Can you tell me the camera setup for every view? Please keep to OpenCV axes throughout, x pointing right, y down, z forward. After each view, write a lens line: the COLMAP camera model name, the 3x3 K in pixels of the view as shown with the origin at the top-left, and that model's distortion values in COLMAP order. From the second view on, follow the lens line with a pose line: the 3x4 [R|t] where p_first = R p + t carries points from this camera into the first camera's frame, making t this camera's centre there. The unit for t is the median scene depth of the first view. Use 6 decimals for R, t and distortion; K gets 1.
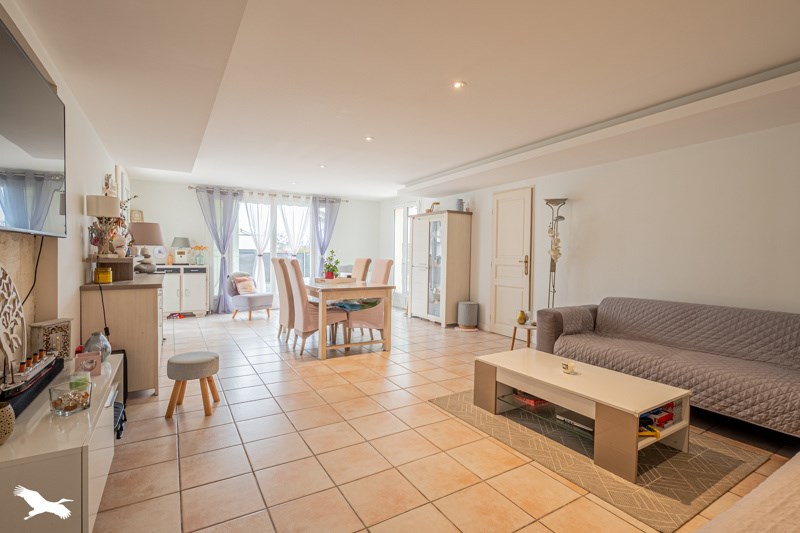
lens RADIAL K [[376.7, 0, 399.6], [0, 376.7, 264.8], [0, 0, 1]] dist [0.000312, 0.000256]
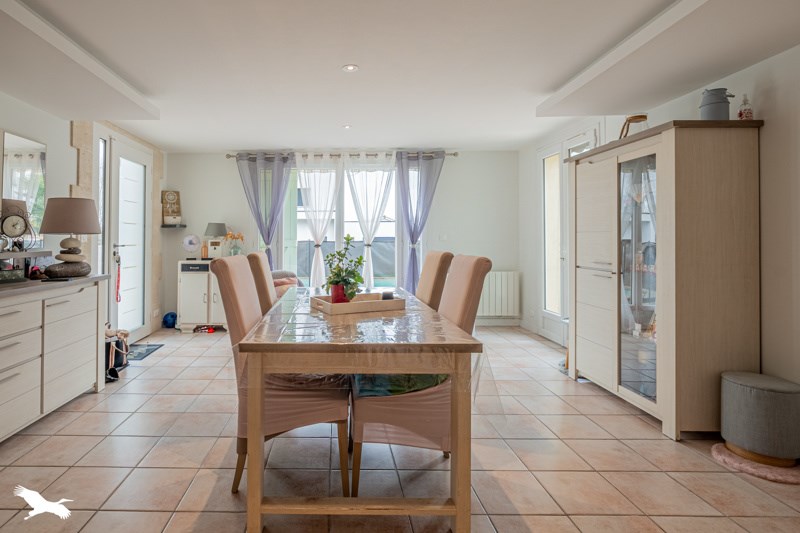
lens RADIAL K [[376.7, 0, 358.2], [0, 376.7, 236.1], [0, 0, 1]] dist [0.000312, 0.000256]
pose [[0.852095, -0.021471, -0.522946, 0.050938], [0.000011, 0.999159, -0.041006, -0.015239], [0.523386, 0.034935, 0.851379, 0.498027]]
